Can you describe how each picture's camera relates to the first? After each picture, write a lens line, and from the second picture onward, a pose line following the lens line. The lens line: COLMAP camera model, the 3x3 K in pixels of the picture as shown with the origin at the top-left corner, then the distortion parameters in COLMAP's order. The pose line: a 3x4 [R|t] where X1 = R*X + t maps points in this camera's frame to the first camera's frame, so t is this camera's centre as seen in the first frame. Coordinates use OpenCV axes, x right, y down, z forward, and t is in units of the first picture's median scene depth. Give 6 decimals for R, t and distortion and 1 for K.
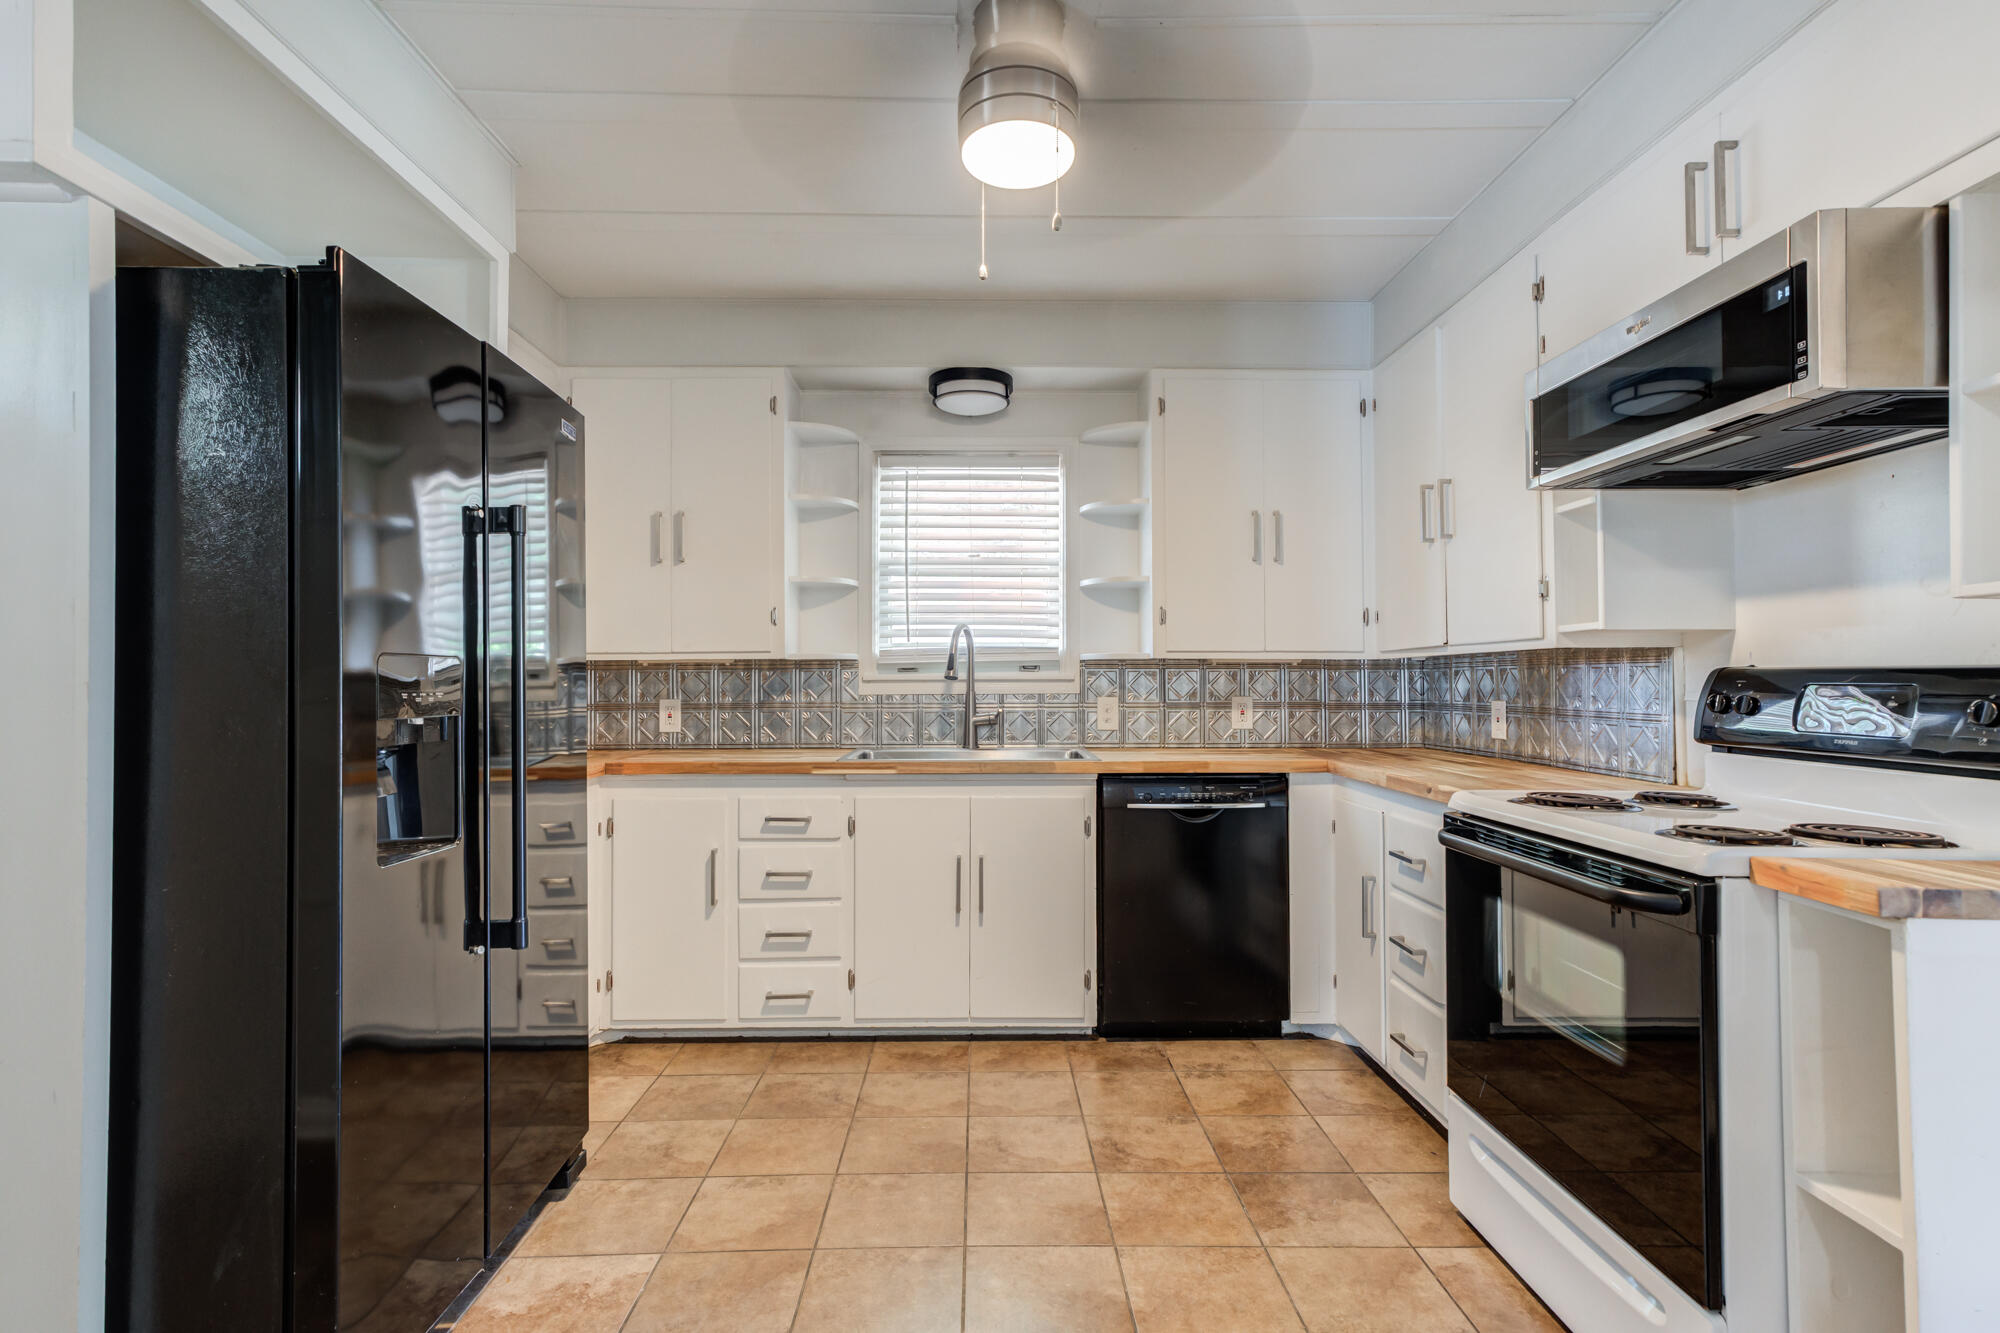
lens RADIAL K [[970.5, 0, 1000.0], [0, 970.5, 666.5], [0, 0, 1]] dist [-0.001593, 0.022274]
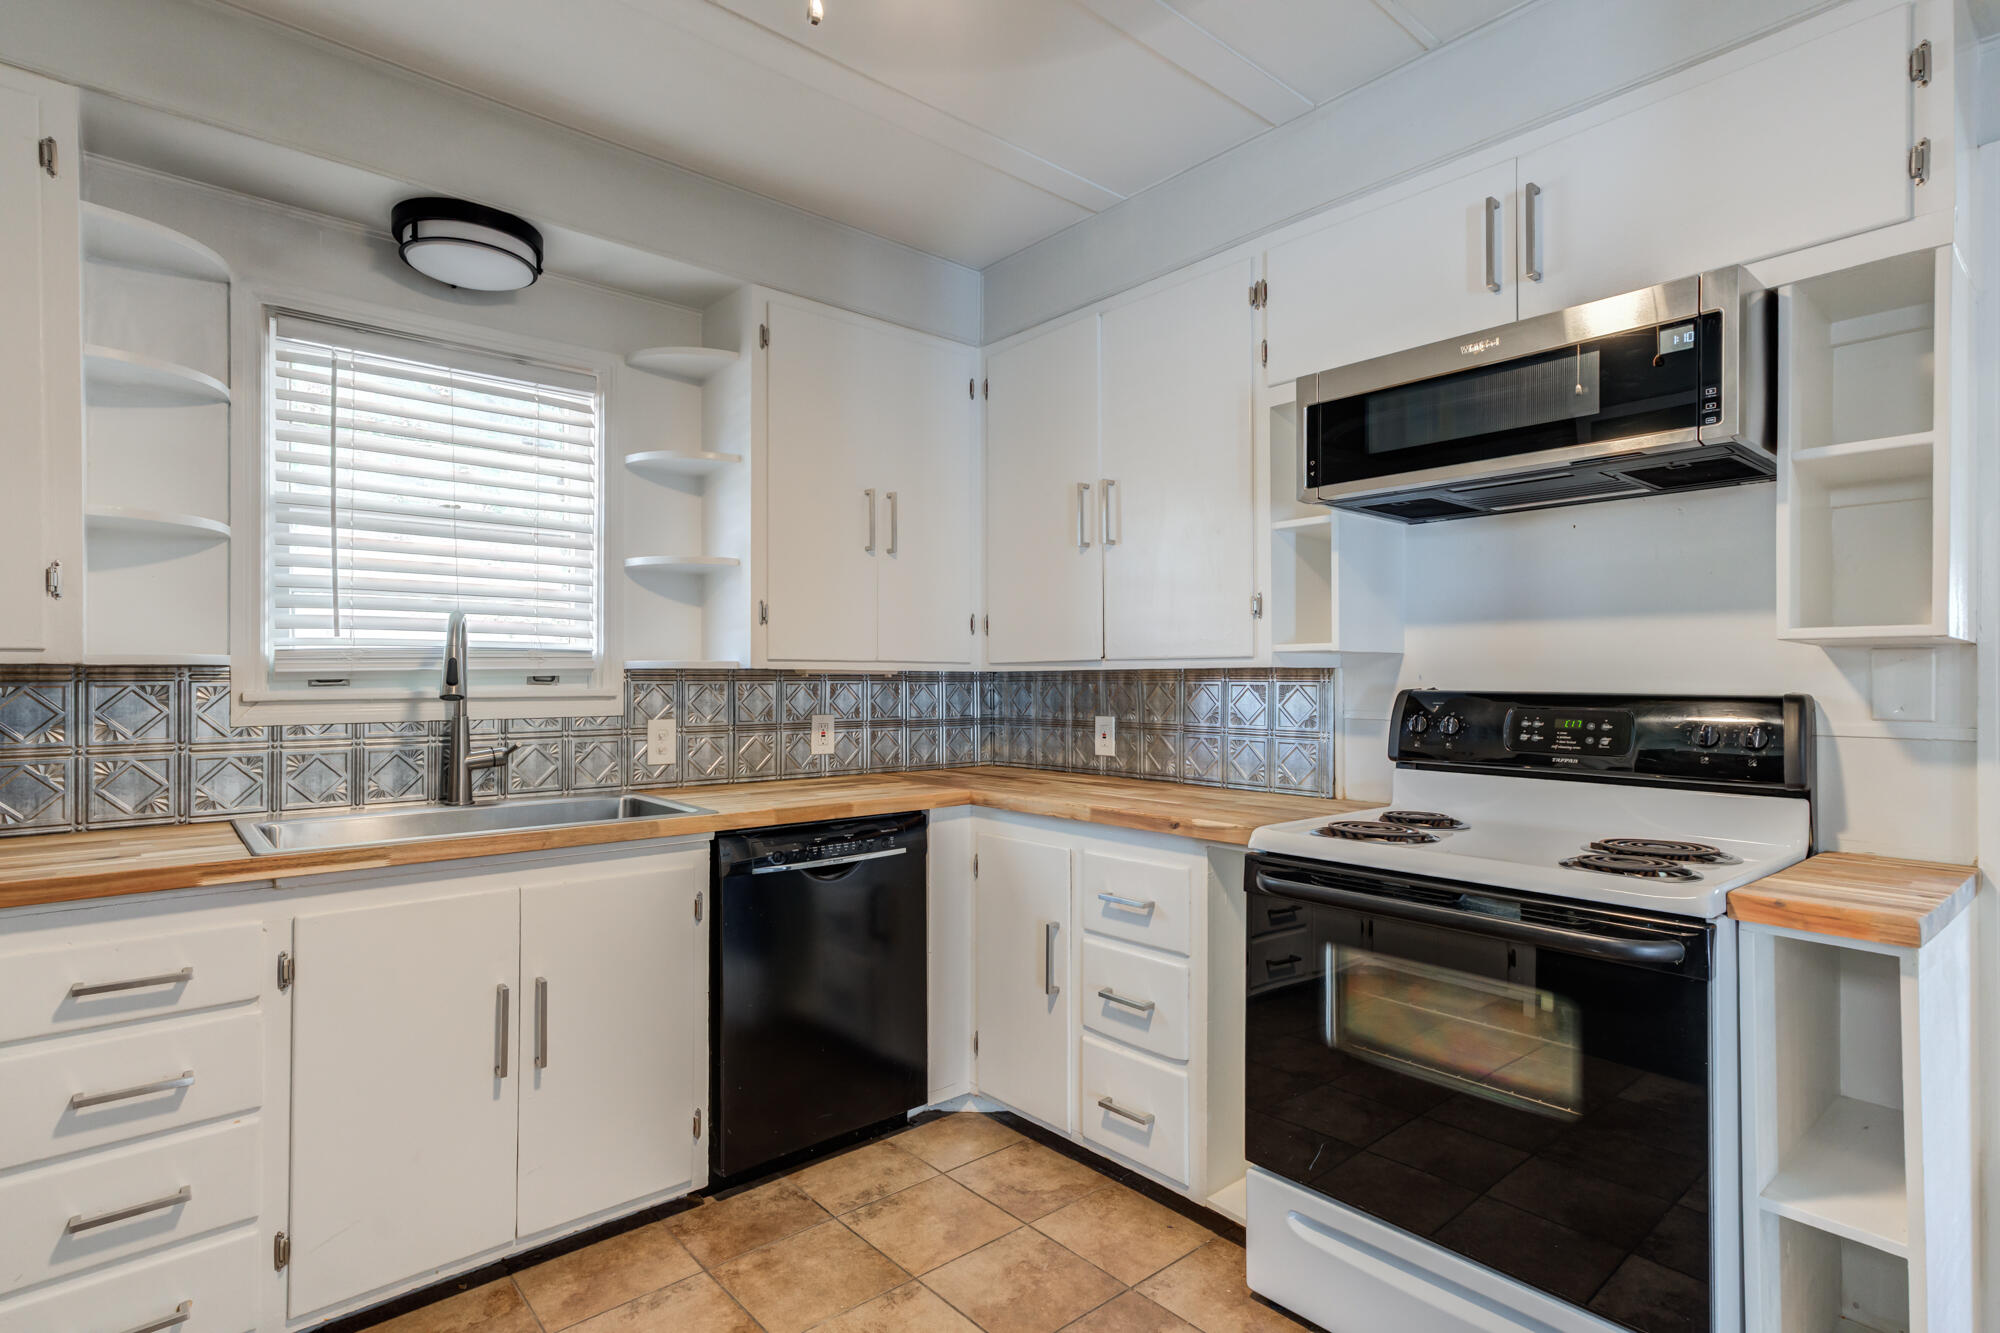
lens RADIAL K [[992.0, 0, 1004.2], [0, 992.0, 676.2], [0, 0, 1]] dist [0.000959, 0.013254]
pose [[0.769179, 0.003585, 0.639023, -0.173289], [-0.010634, 0.999918, 0.007190, -0.009608], [-0.638945, -0.012326, 0.769154, 0.262166]]
